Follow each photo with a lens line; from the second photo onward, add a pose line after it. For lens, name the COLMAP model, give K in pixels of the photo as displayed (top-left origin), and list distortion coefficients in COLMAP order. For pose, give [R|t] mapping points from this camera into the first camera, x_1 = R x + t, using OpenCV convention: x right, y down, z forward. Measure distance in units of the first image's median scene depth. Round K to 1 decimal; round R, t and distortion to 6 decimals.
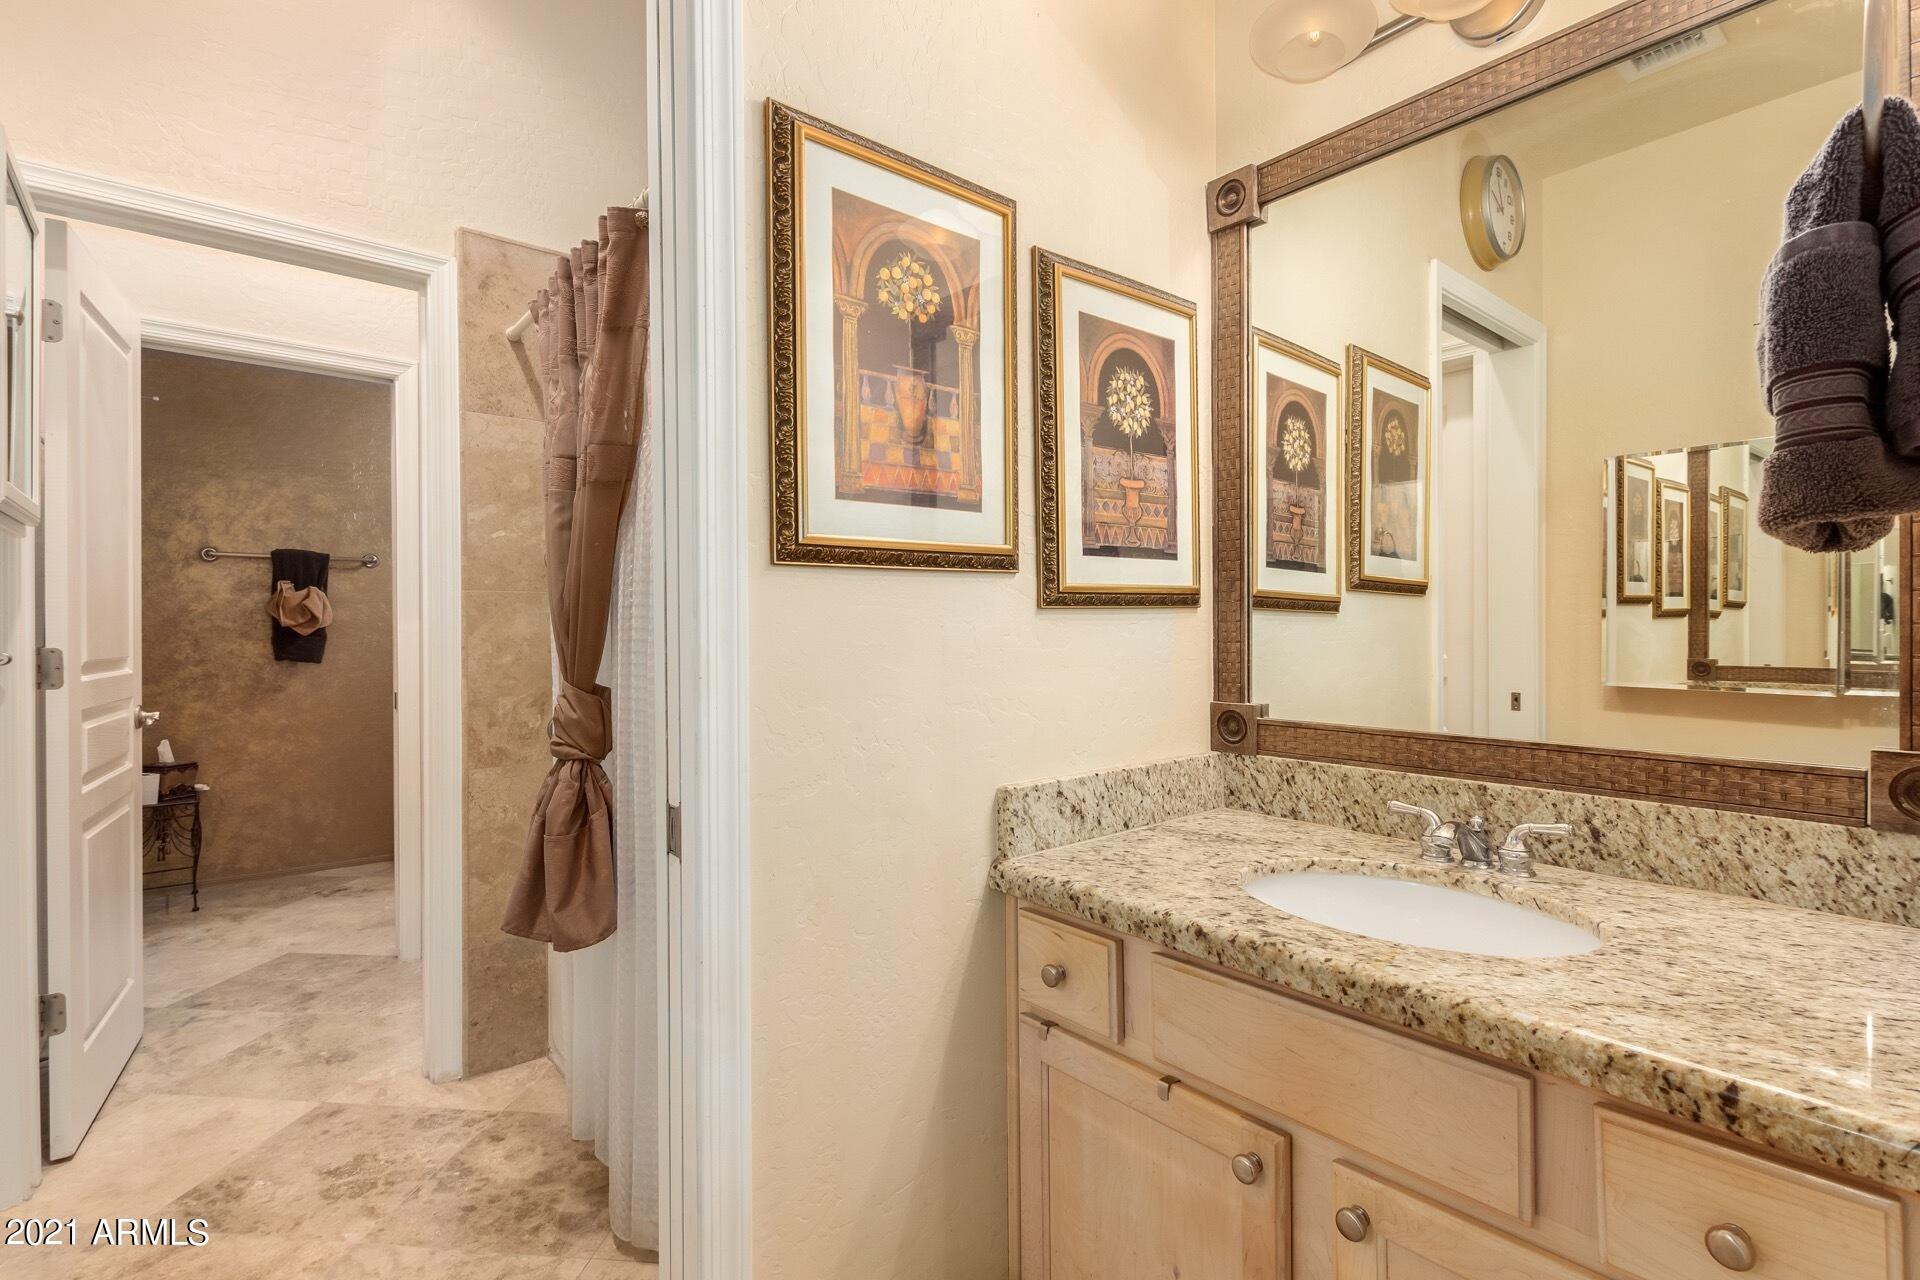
lens RADIAL K [[880.2, 0, 962.6], [0, 880.2, 639.5], [0, 0, 1]] dist [0.003695, -0.000690]
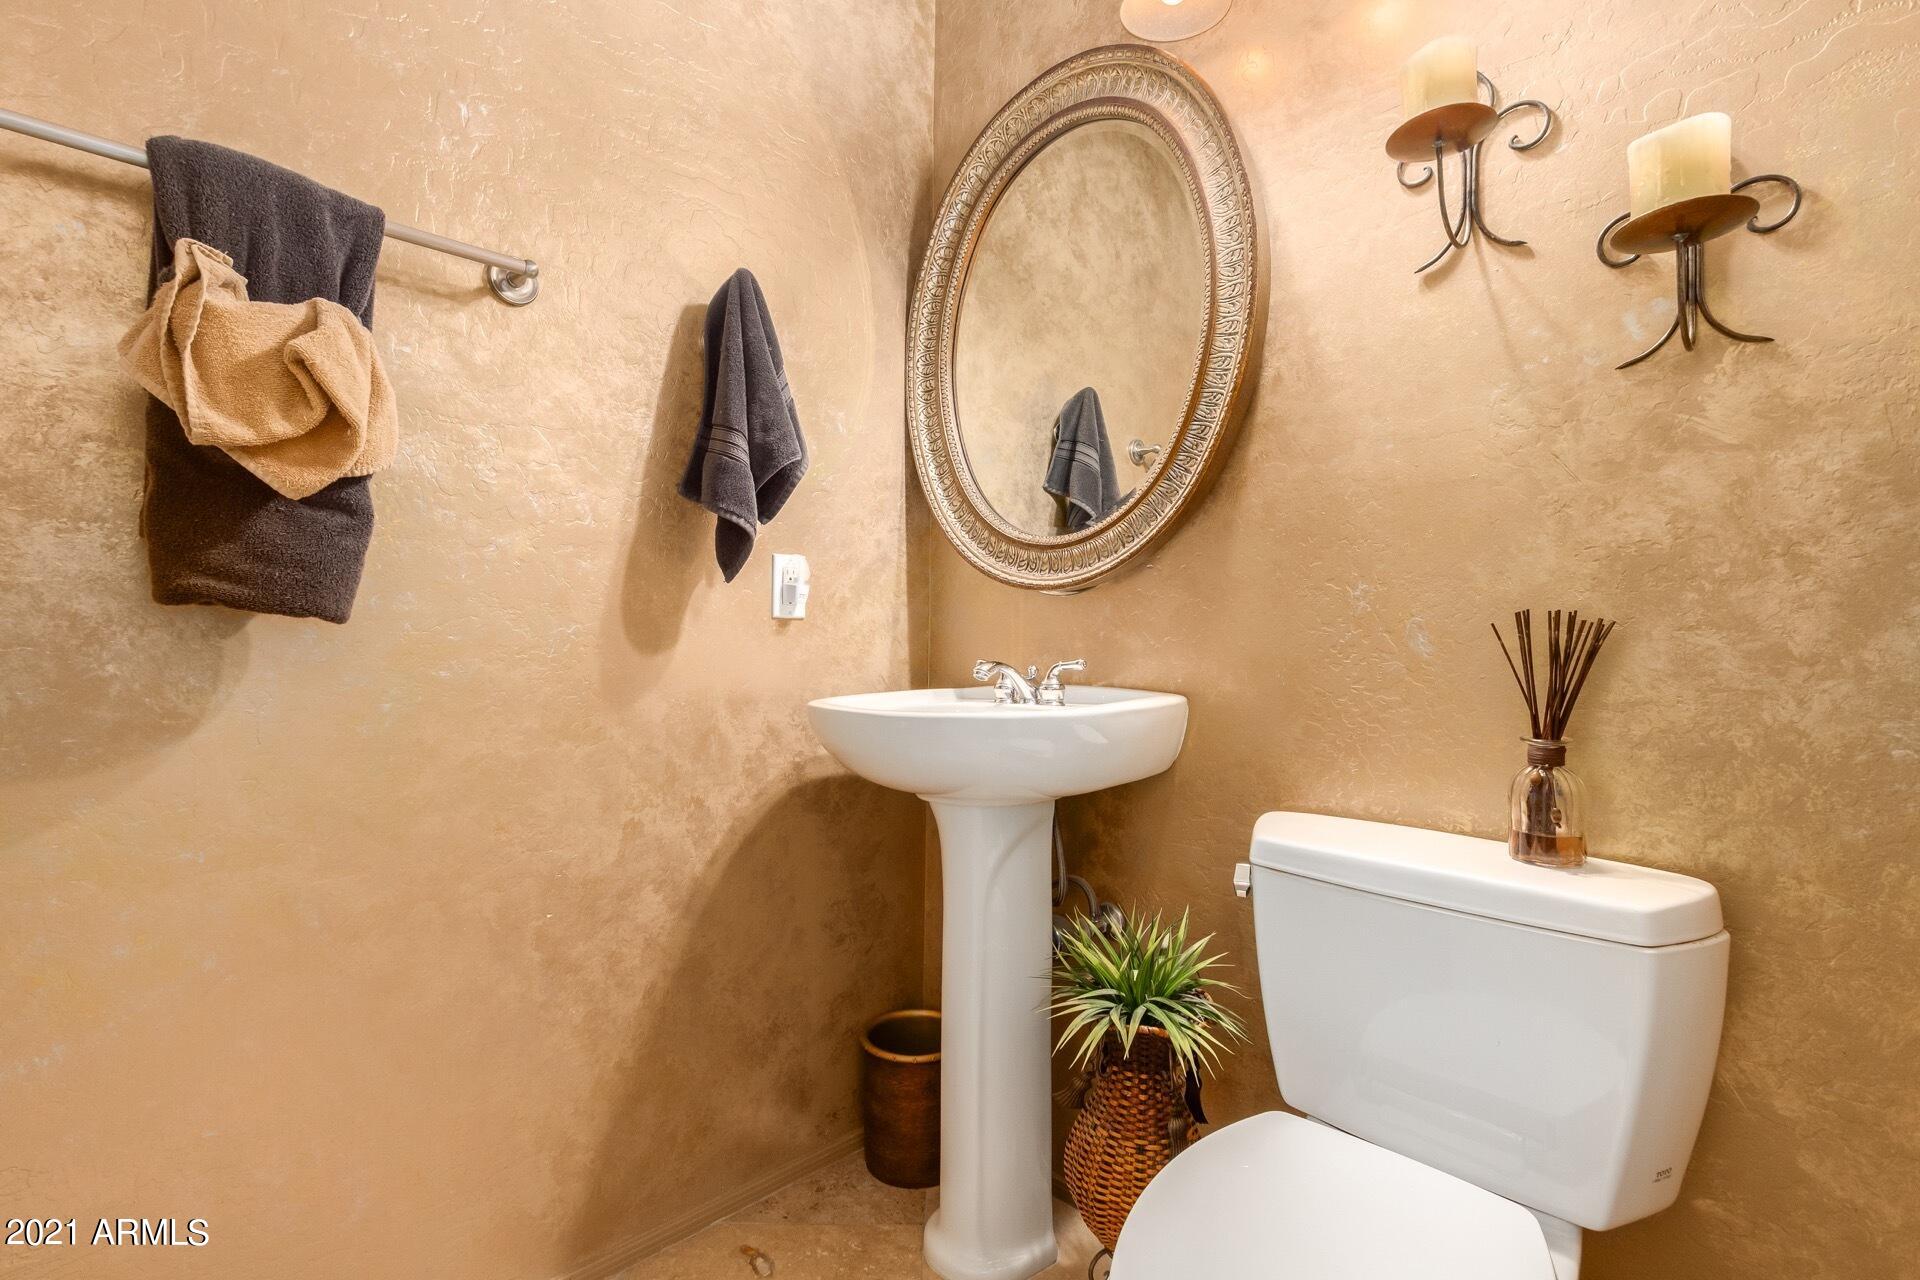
lens RADIAL K [[880.2, 0, 956.8], [0, 880.2, 634.4], [0, 0, 1]] dist [0.003695, -0.000690]
pose [[0.996717, 0.010385, 0.080291, -0.581876], [-0.008485, 0.999677, -0.023968, 0.036104], [-0.080514, 0.023208, 0.996483, 0.744531]]
